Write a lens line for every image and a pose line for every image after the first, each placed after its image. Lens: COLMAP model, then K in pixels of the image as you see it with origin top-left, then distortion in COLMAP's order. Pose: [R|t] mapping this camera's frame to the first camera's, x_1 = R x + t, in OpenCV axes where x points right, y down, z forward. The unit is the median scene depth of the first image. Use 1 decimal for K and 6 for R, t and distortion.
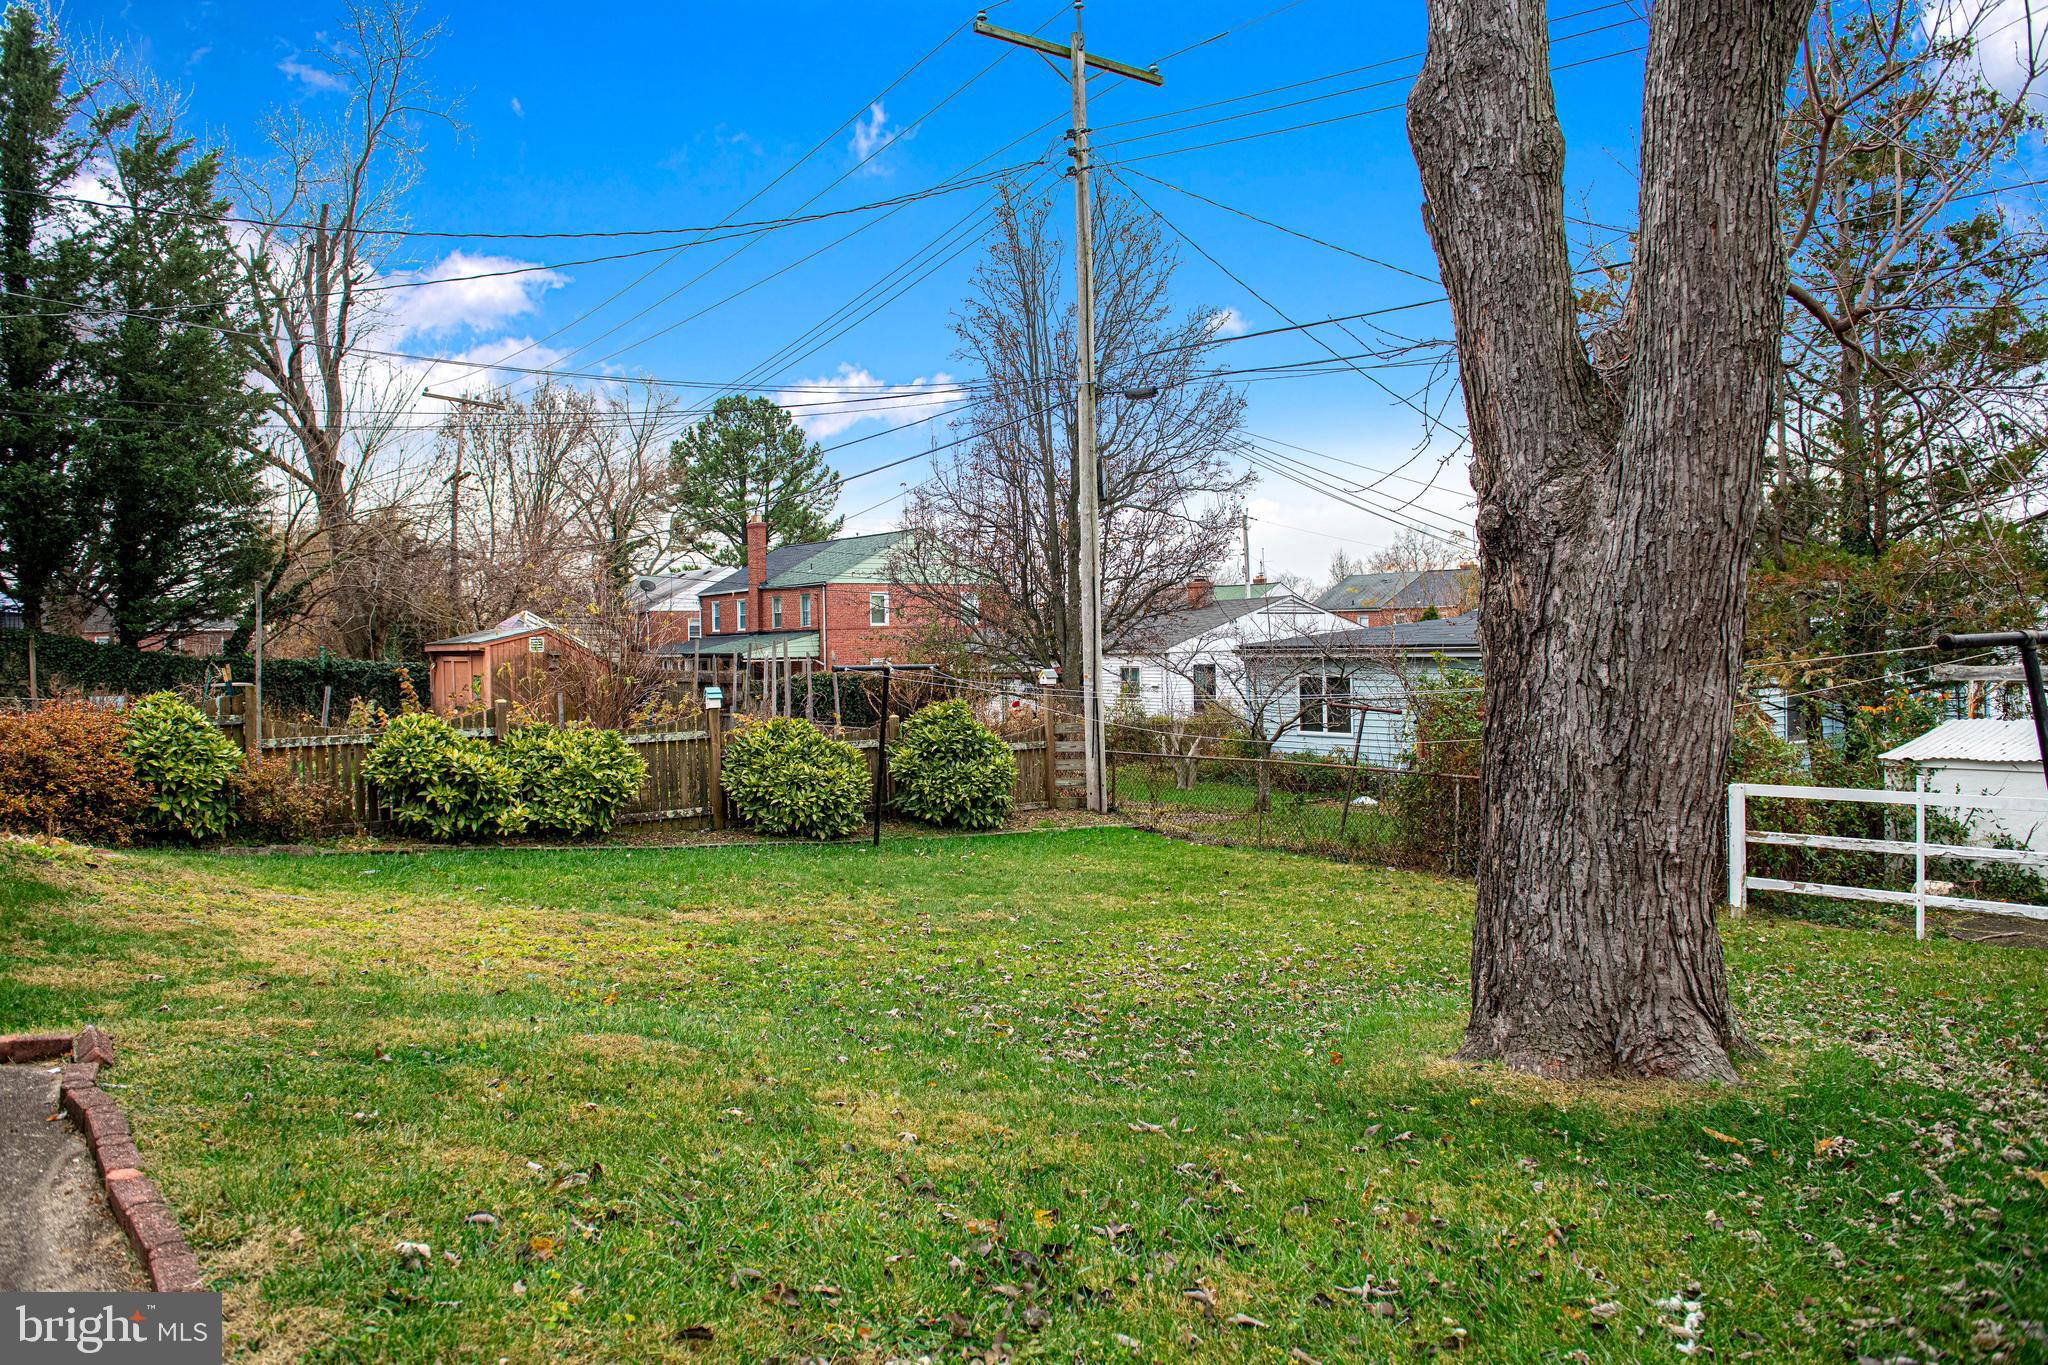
lens RADIAL K [[1413.4, 0, 1019.9], [0, 1413.4, 670.9], [0, 0, 1]] dist [-0.048065, -0.002841]
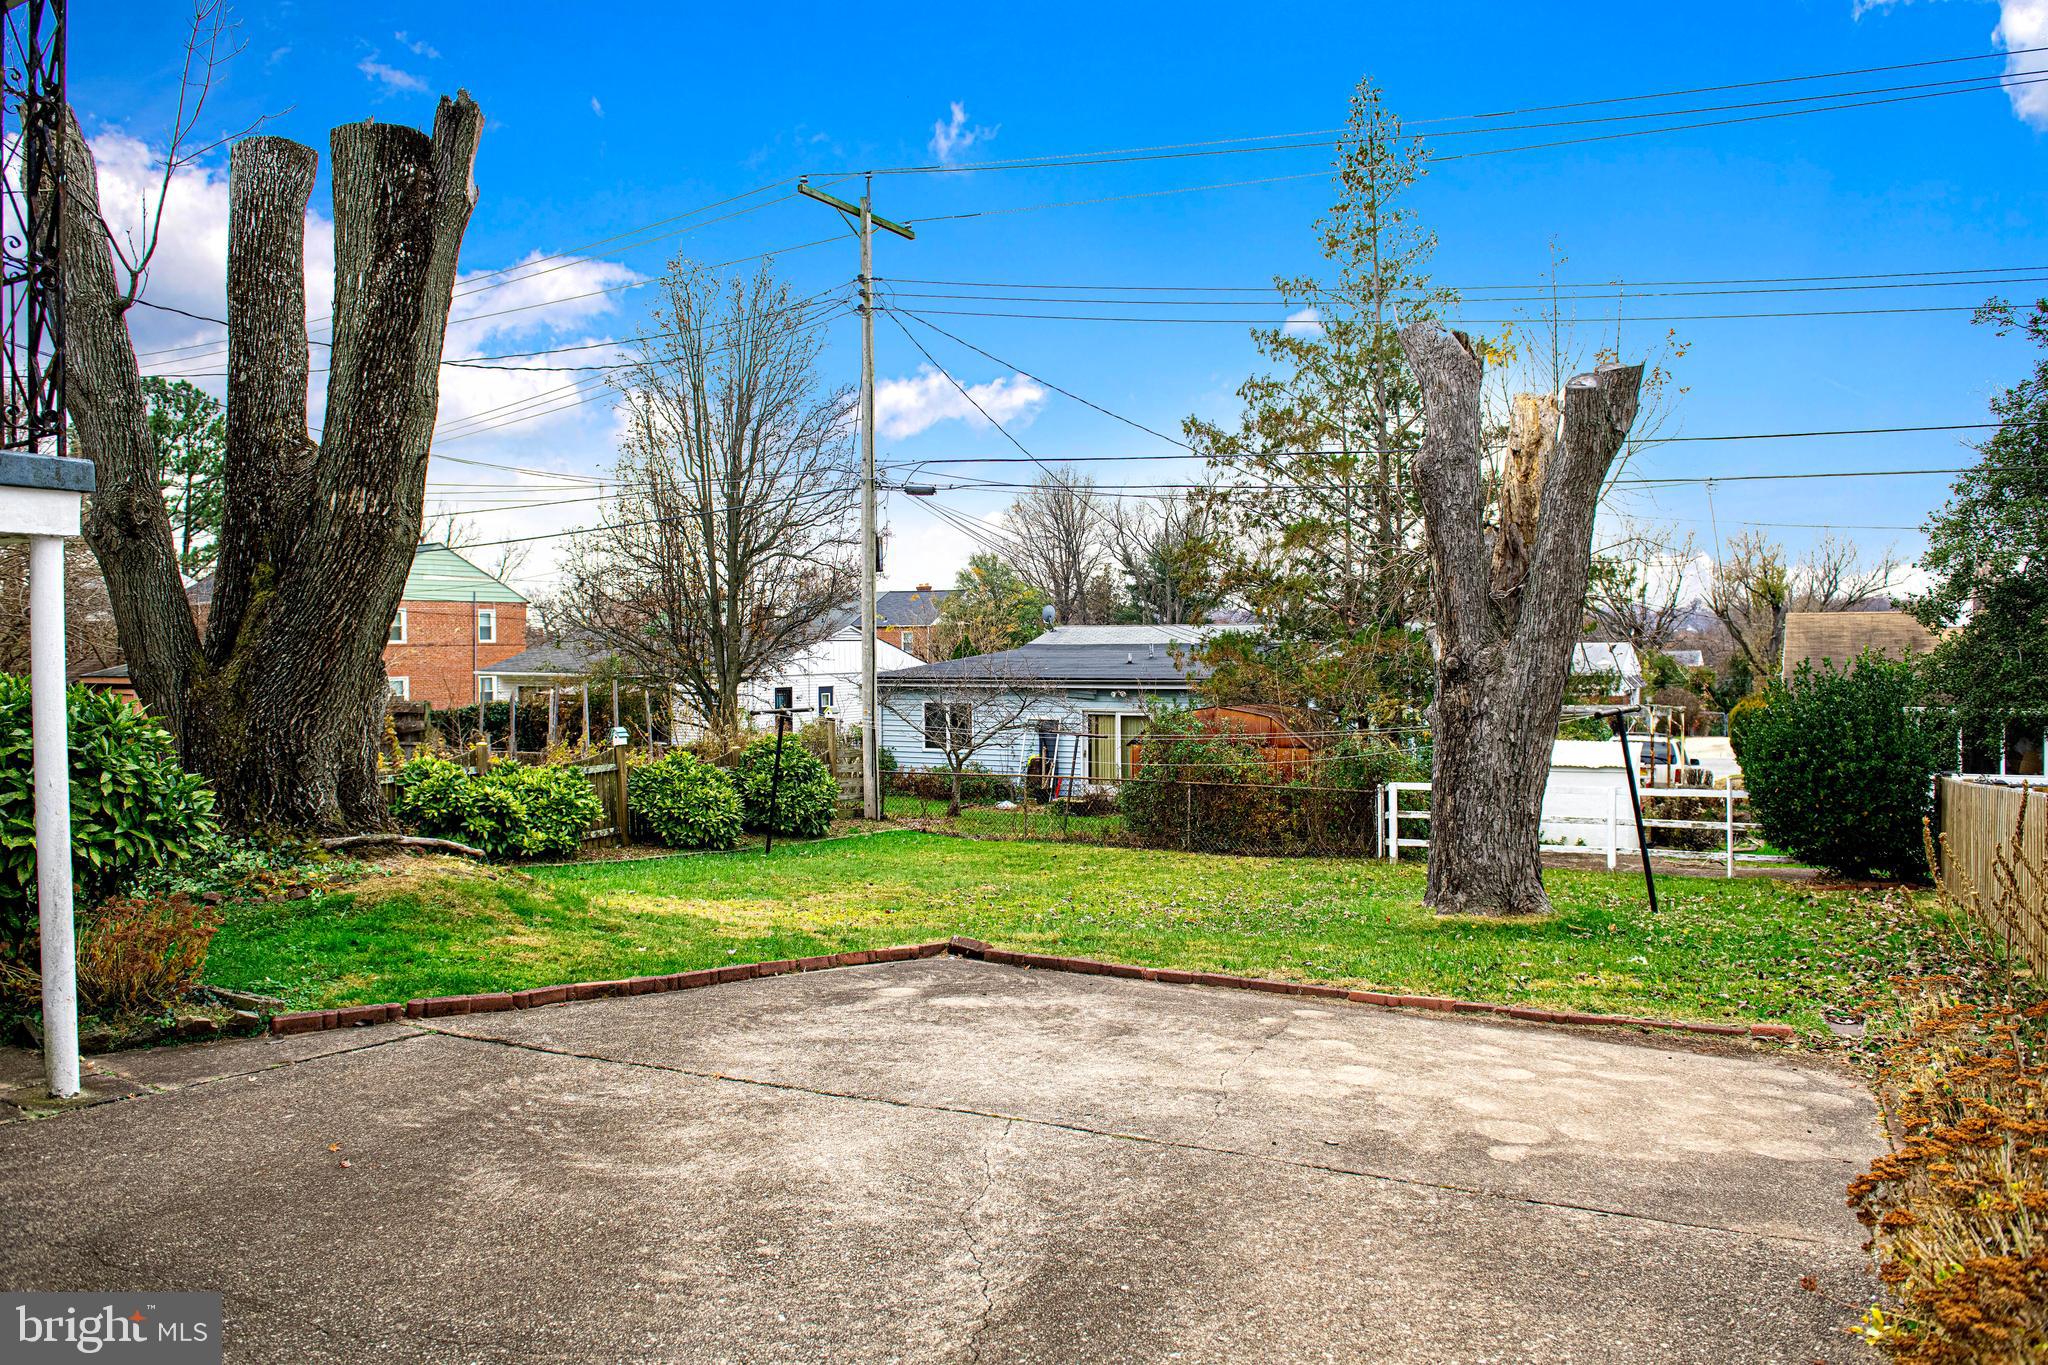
lens RADIAL K [[1413.4, 0, 1037.6], [0, 1413.4, 679.1], [0, 0, 1]] dist [-0.048065, -0.002841]
pose [[0.916004, -0.002309, 0.401163, -0.456559], [0.002644, 0.999996, -0.000281, -0.035040], [-0.401161, 0.001318, 0.916007, -0.296803]]
